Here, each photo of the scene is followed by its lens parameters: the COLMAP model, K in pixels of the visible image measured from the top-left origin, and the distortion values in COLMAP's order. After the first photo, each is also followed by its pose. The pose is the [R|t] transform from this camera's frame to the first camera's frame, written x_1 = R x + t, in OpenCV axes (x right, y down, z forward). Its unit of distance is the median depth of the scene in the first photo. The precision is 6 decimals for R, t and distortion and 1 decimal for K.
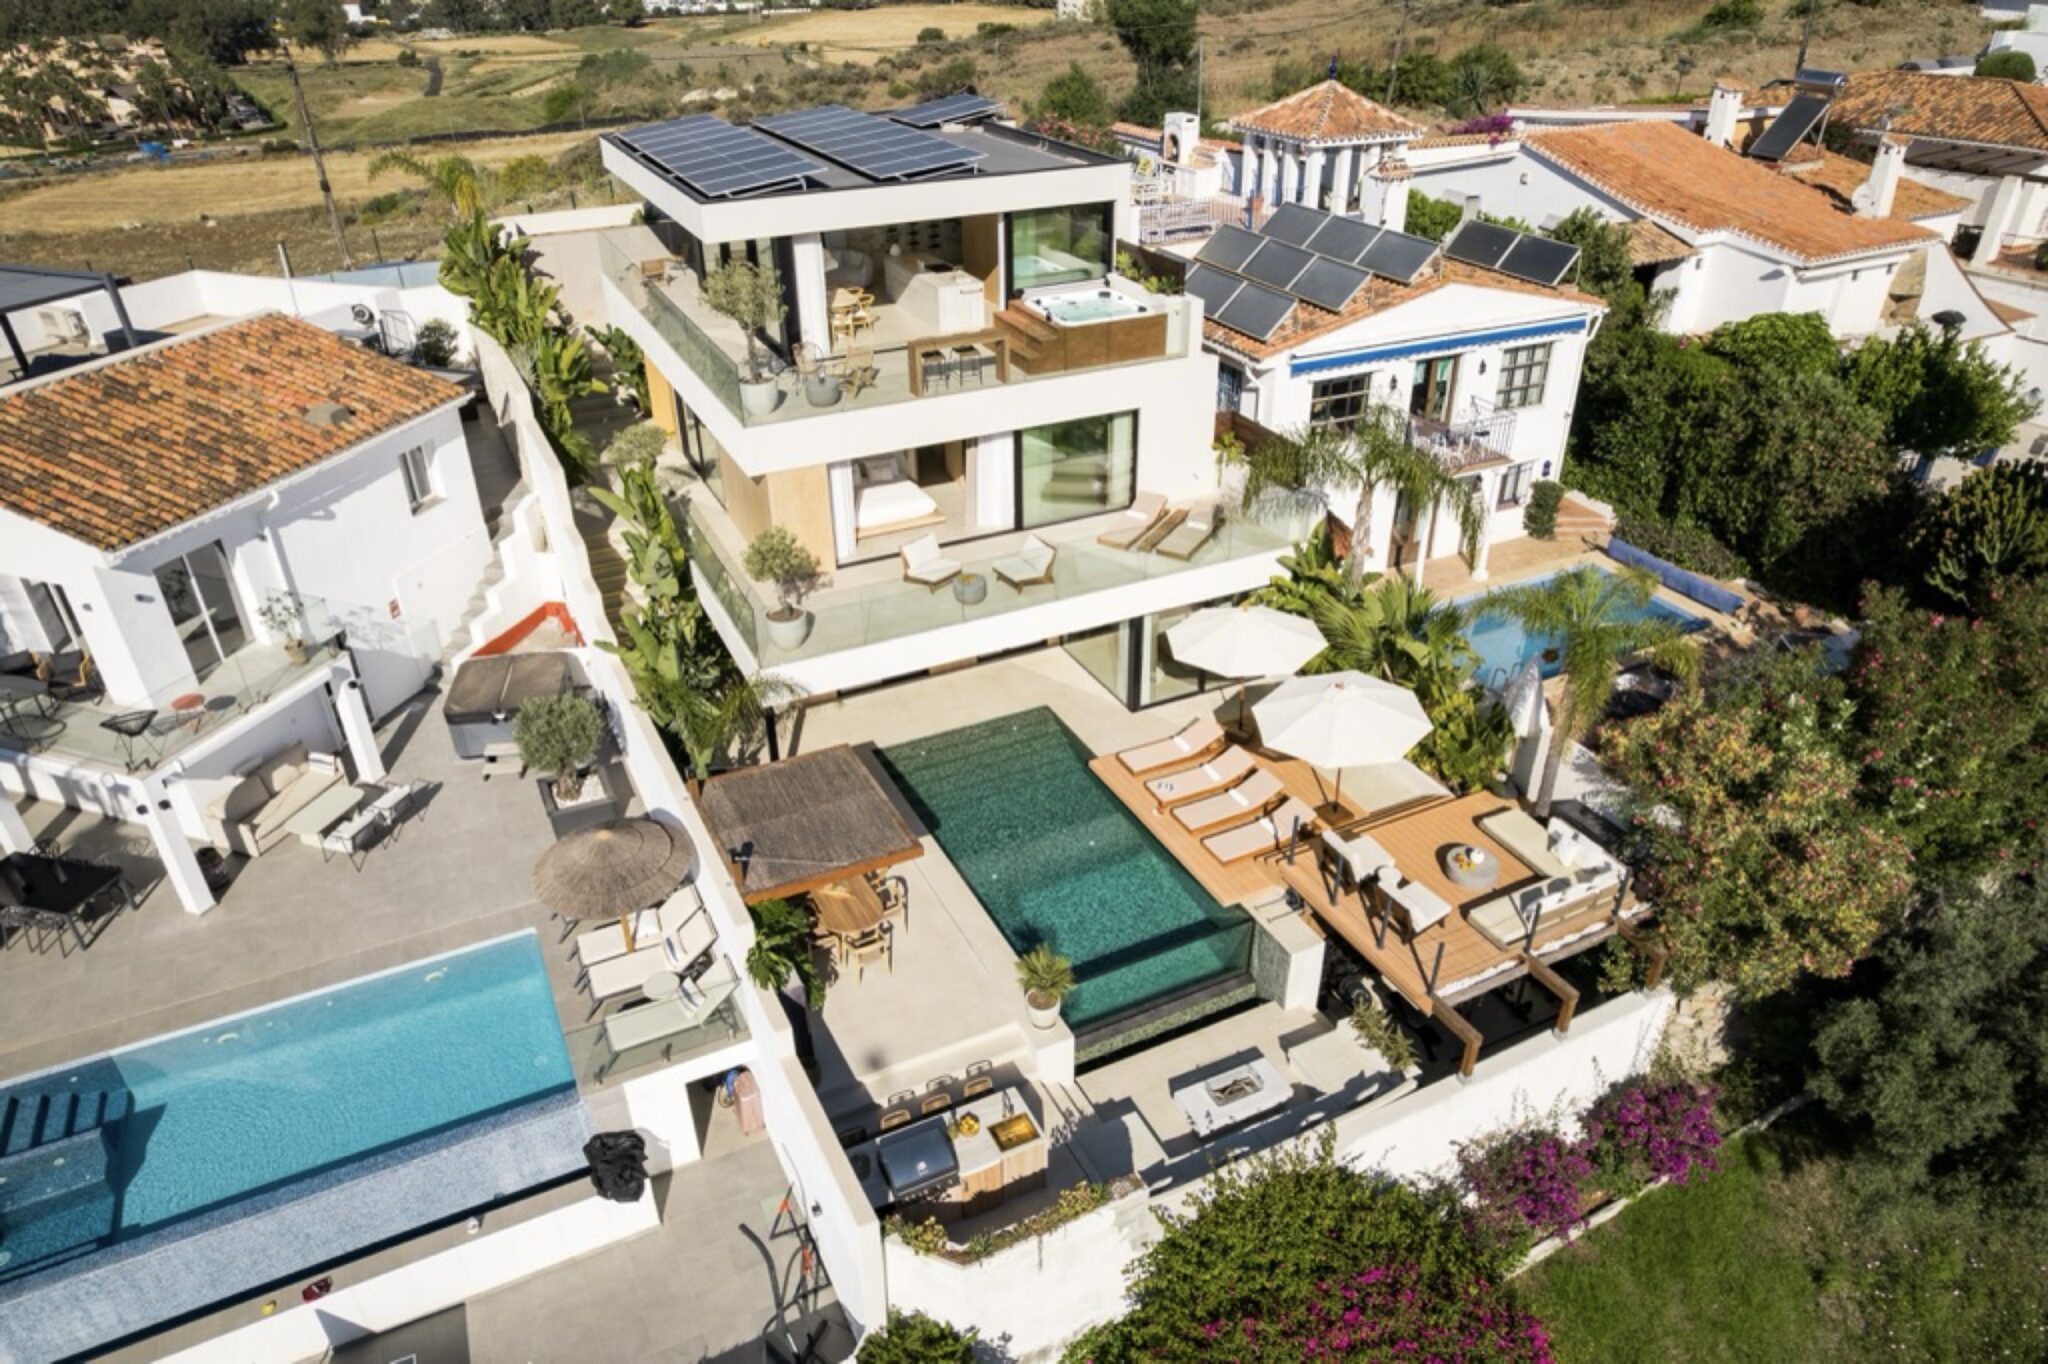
lens RADIAL K [[1295.6, 0, 1024.0], [0, 1295.6, 682.0], [0, 0, 1]] dist [-0.069041, 0.062792]
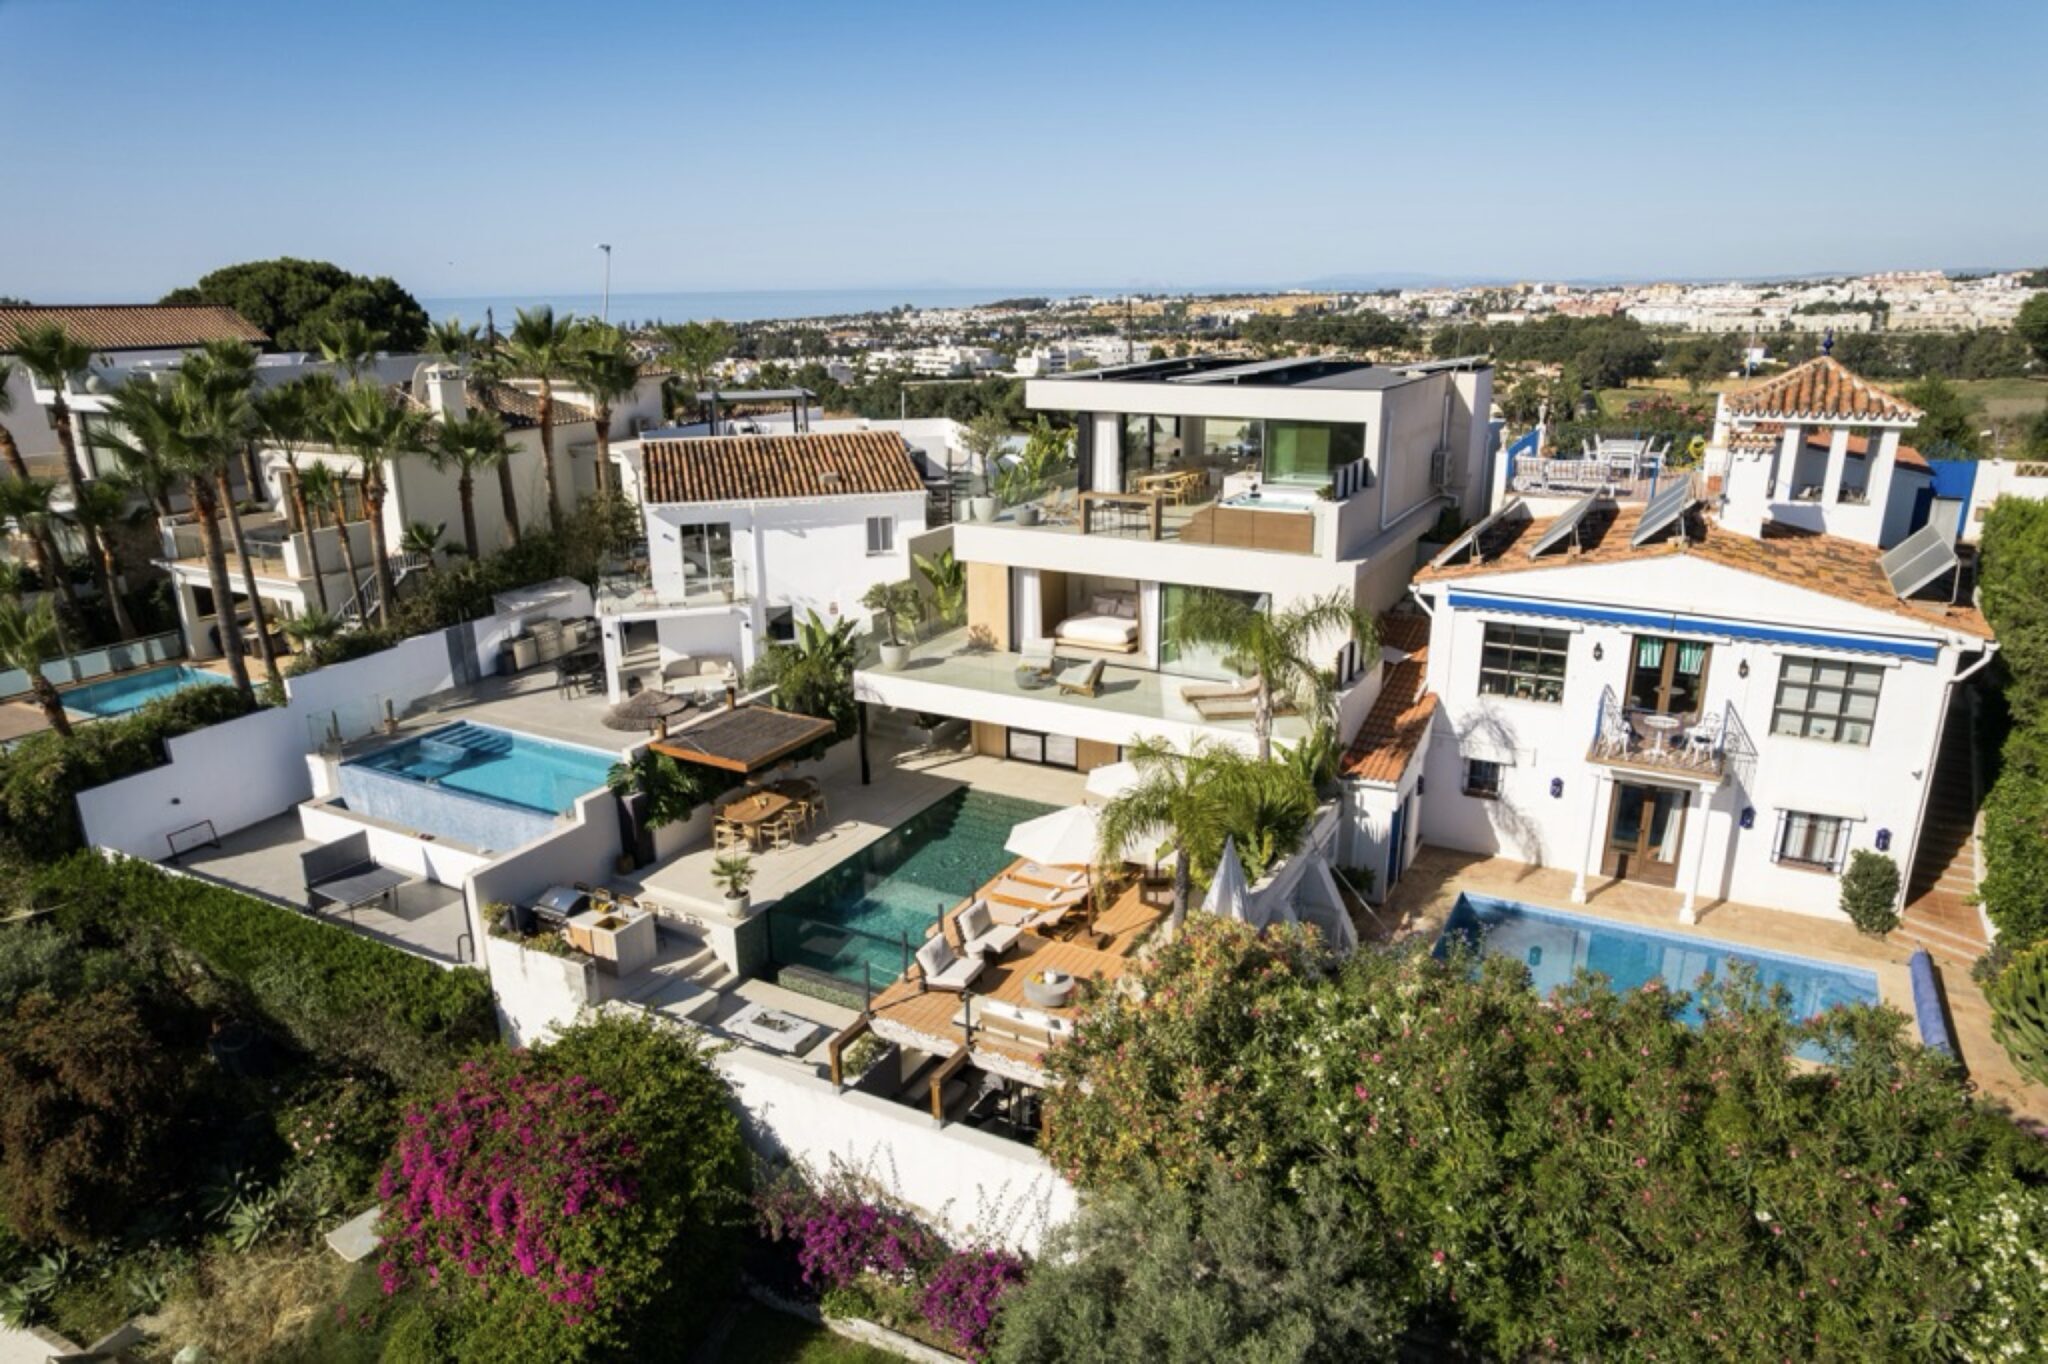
lens RADIAL K [[1275.2, 0, 1071.7], [0, 1275.2, 713.1], [0, 0, 1]] dist [-0.004015, -0.001174]
pose [[0.601552, 0.259852, -0.755389, 0.998178], [-0.411696, 0.911207, -0.014401, -0.043548], [0.684574, 0.319653, 0.655119, 0.256545]]
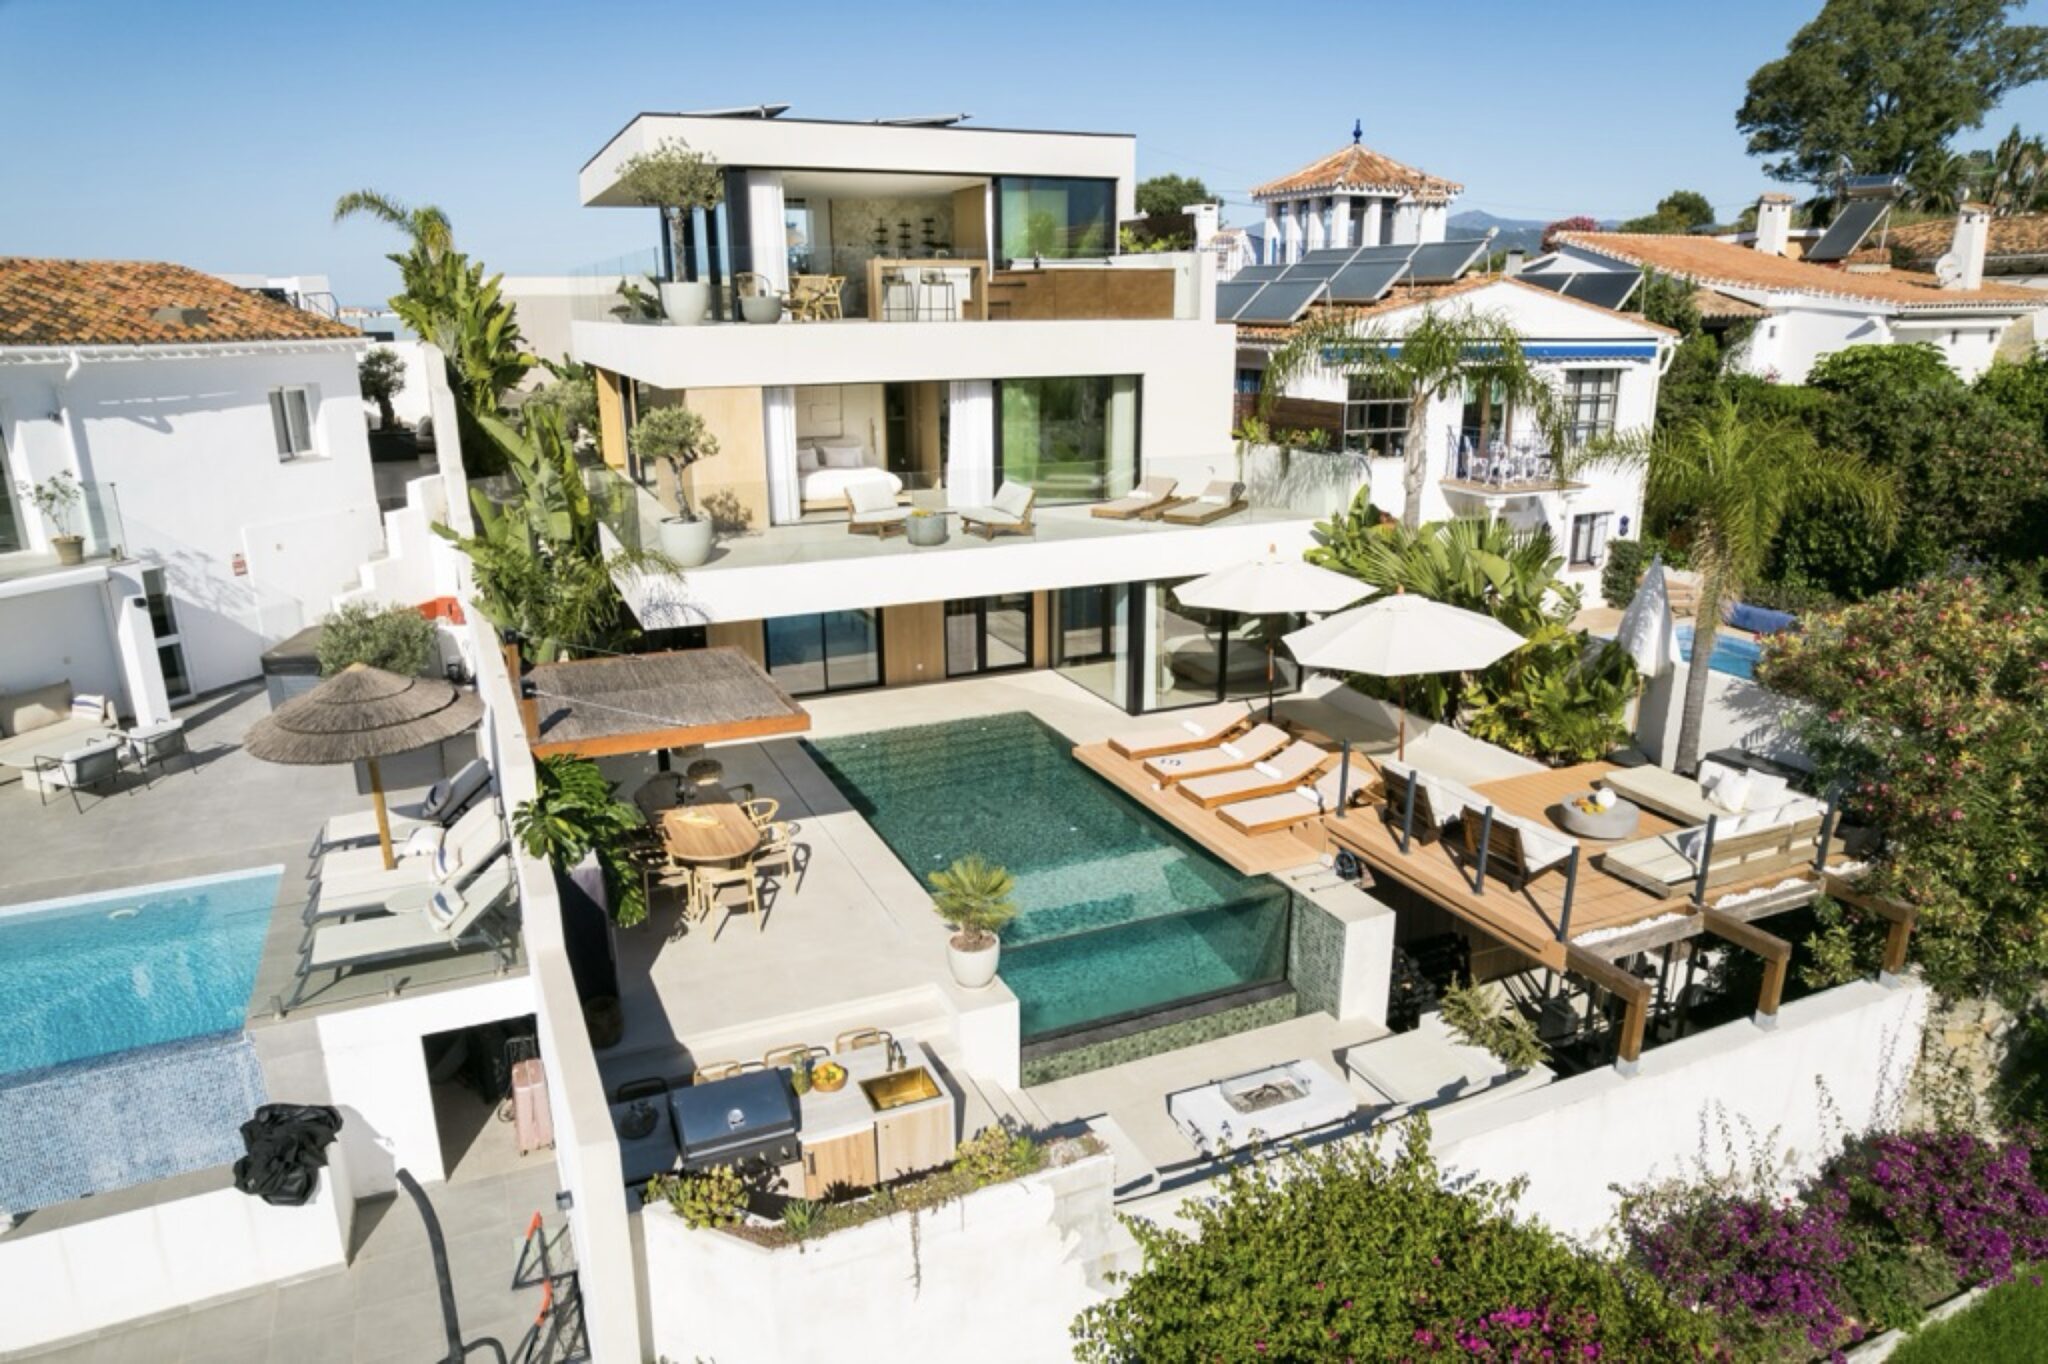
lens RADIAL K [[1285.8, 0, 1019.5], [0, 1285.8, 691.0], [0, 0, 1]] dist [-0.072889, 0.067377]
pose [[0.999169, 0.014632, -0.038037, 0.052010], [-0.023276, 0.971009, -0.237907, 0.232968], [0.033453, 0.238595, 0.970543, 0.274837]]
